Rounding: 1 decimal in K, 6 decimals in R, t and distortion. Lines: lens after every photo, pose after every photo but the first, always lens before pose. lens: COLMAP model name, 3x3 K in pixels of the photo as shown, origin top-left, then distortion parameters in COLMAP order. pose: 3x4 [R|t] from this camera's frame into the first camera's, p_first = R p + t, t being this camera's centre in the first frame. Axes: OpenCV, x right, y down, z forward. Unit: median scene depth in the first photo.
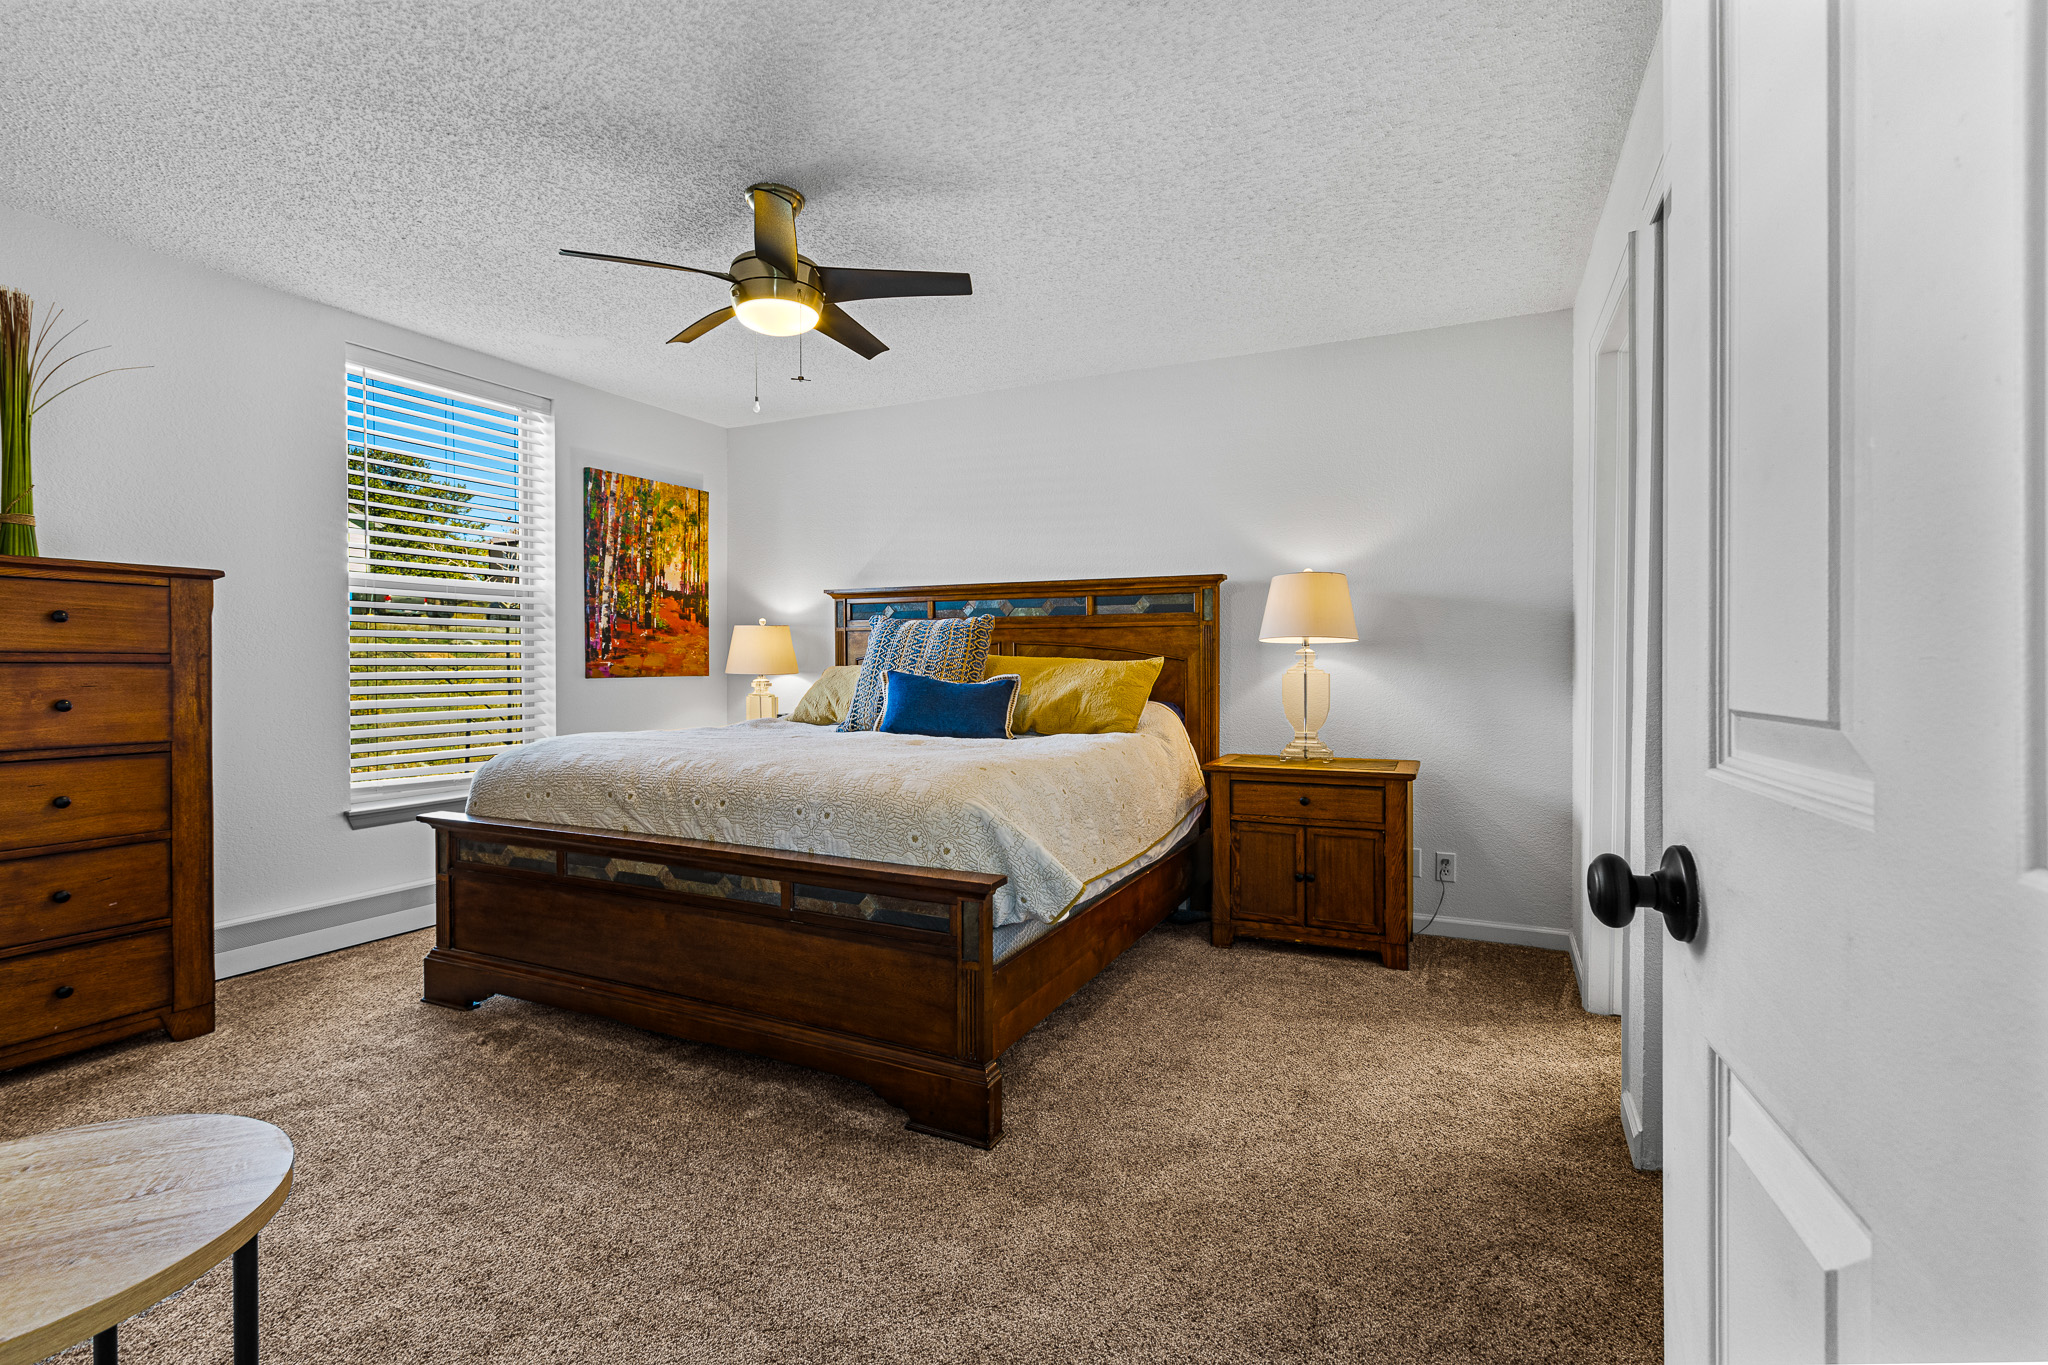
lens RADIAL K [[928.9, 0, 1022.6], [0, 928.9, 672.7], [0, 0, 1]] dist [-0.000307, -0.000470]
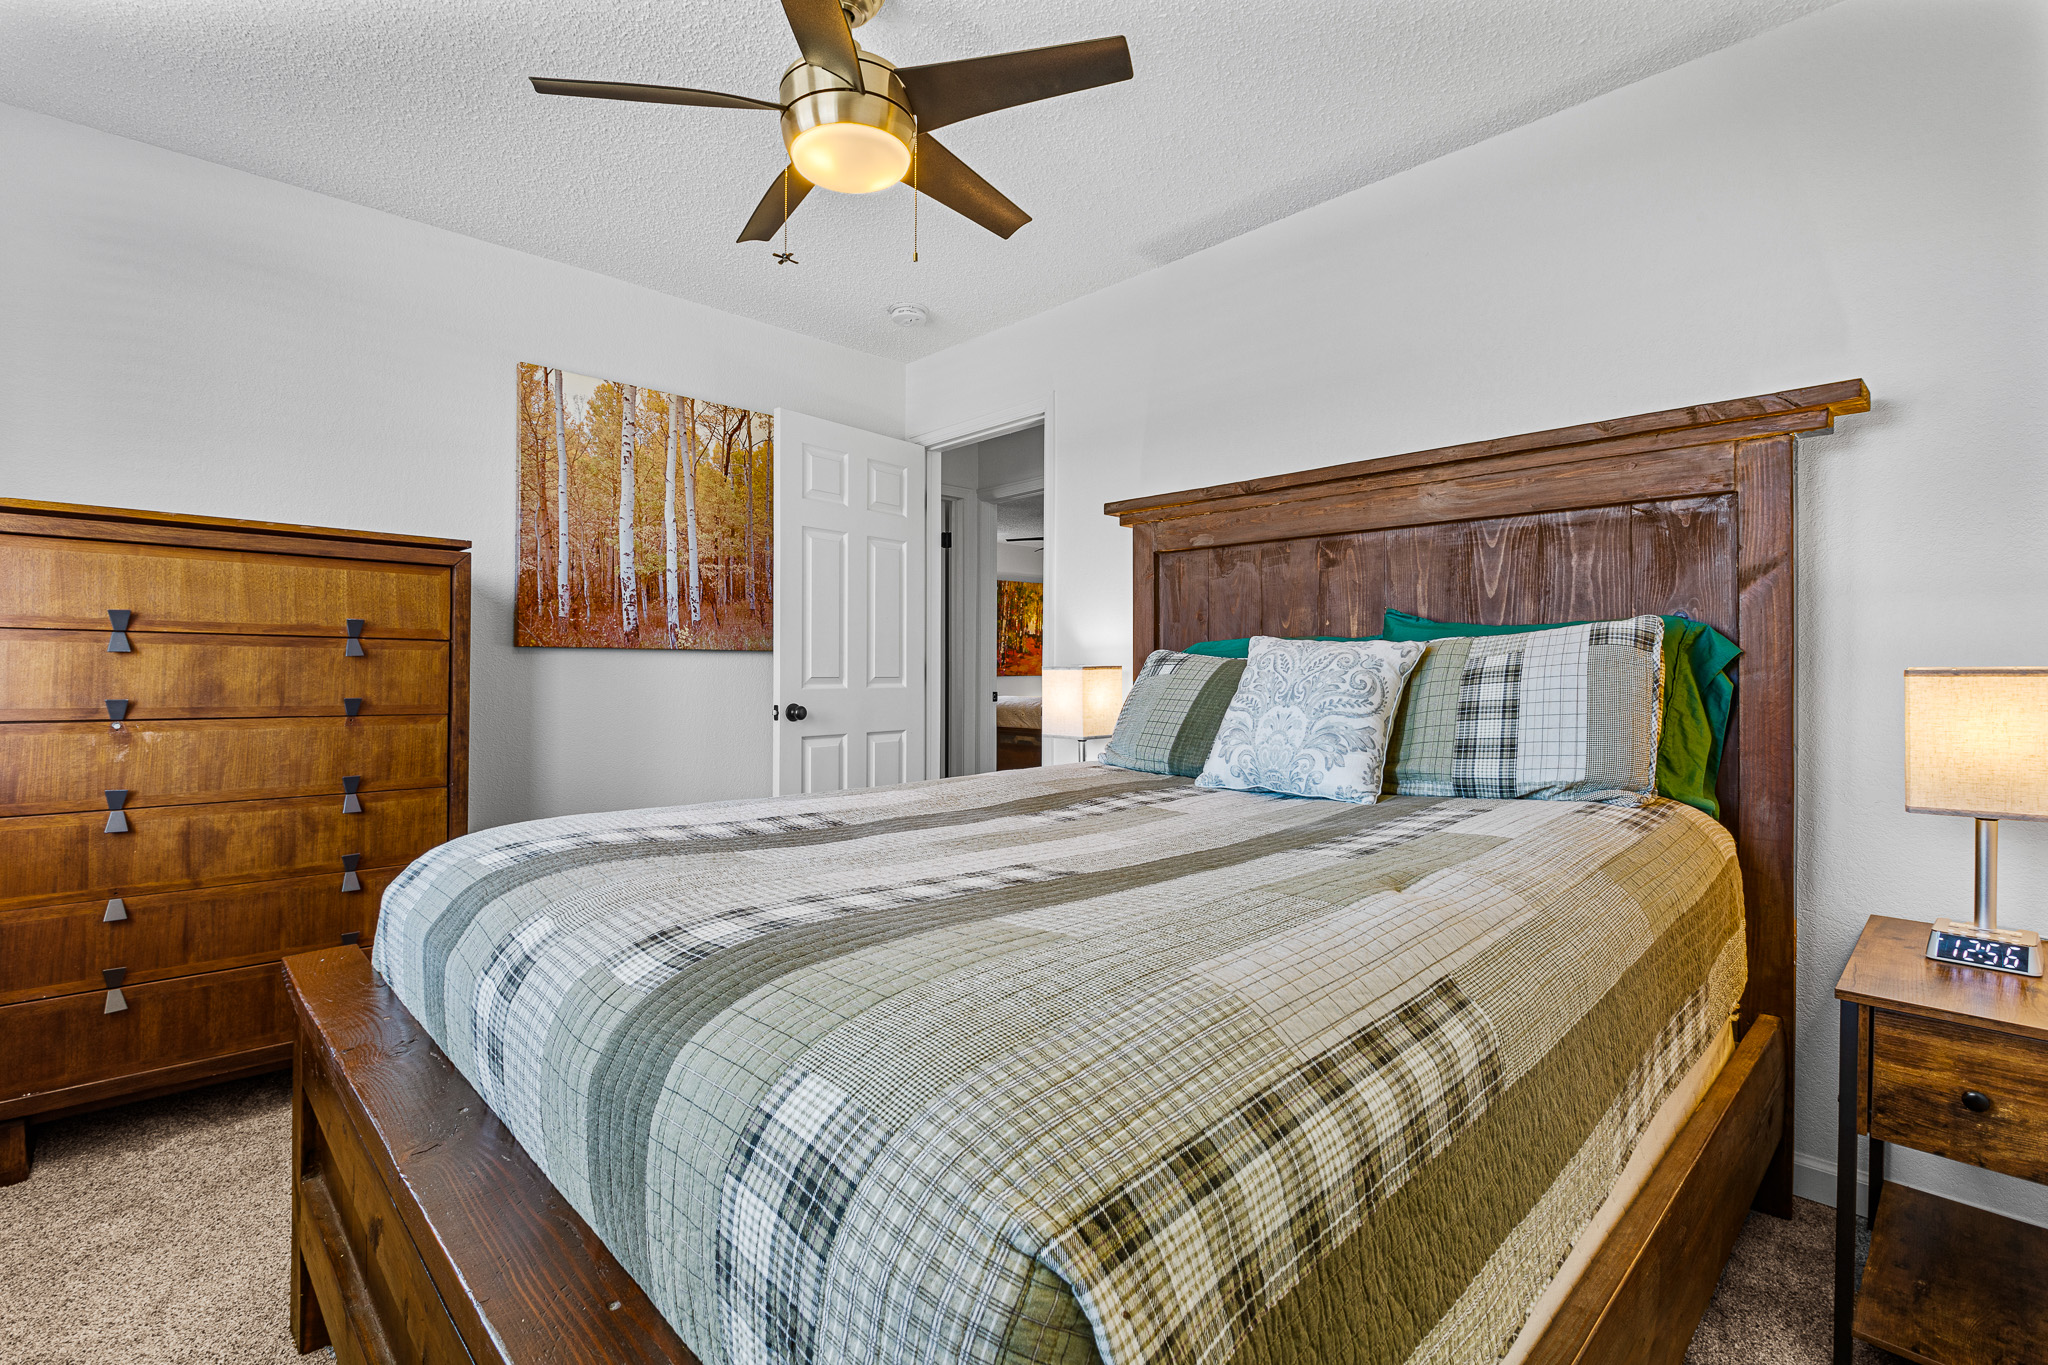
lens RADIAL K [[928.9, 0, 1035.8], [0, 928.9, 674.8], [0, 0, 1]] dist [-0.000307, -0.000470]
pose [[0.944527, 0.009678, -0.328291, 0.357366], [-0.011754, 0.999922, -0.004339, 0.012011], [0.328223, 0.007956, 0.944567, -1.089325]]
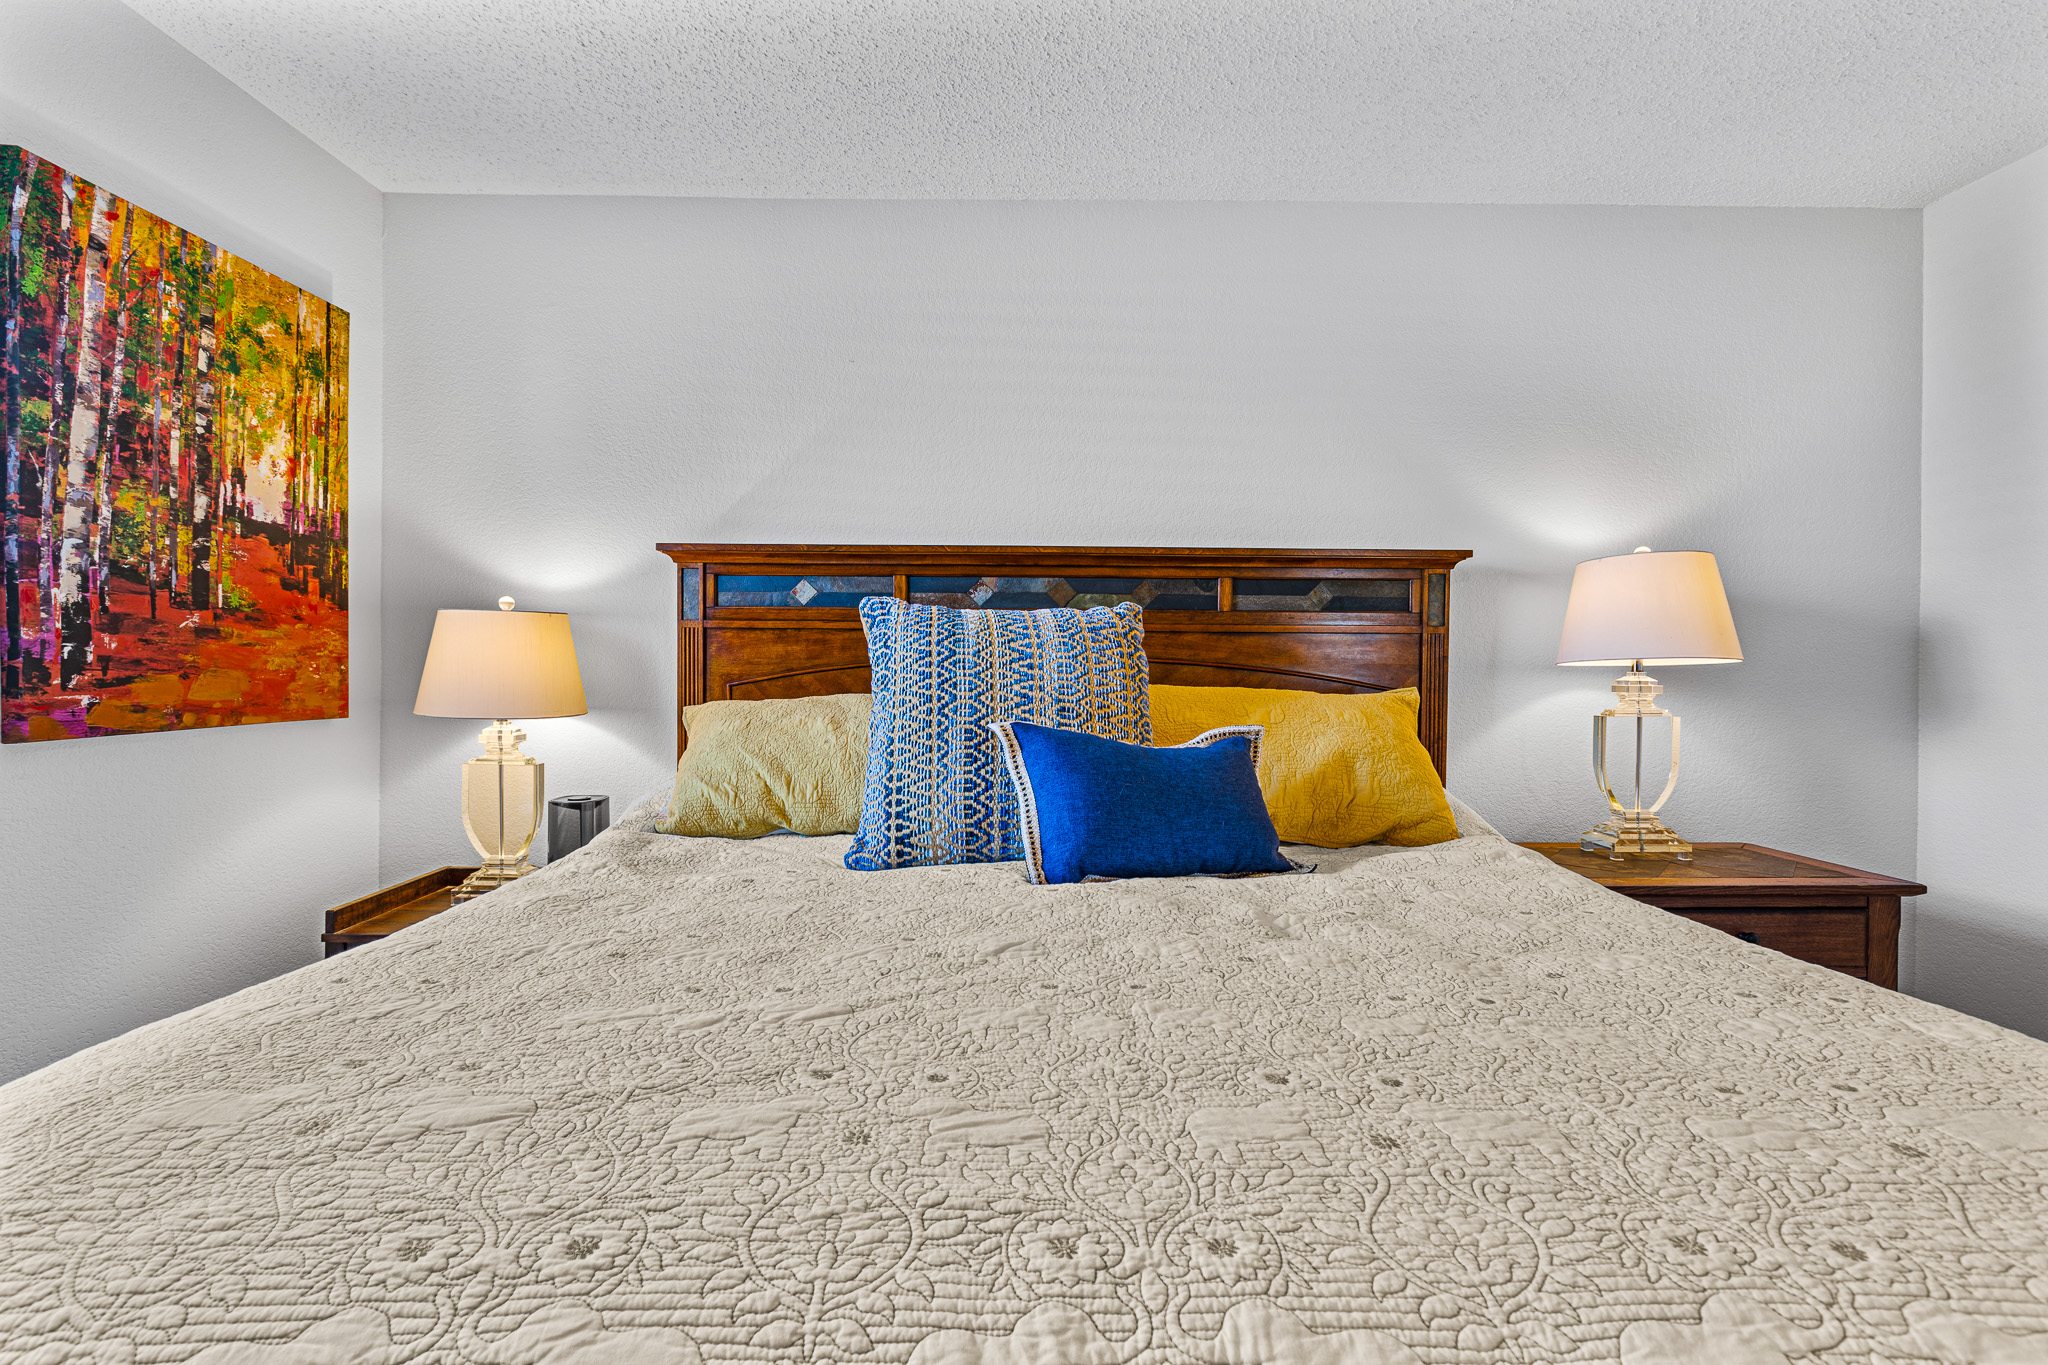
lens RADIAL K [[928.9, 0, 1021.6], [0, 928.9, 679.1], [0, 0, 1]] dist [-0.000307, -0.000470]
pose [[0.897669, 0.000496, 0.440670, -0.293186], [-0.002151, 0.999992, 0.003256, -0.021425], [-0.440665, -0.003871, 0.897663, 0.539741]]
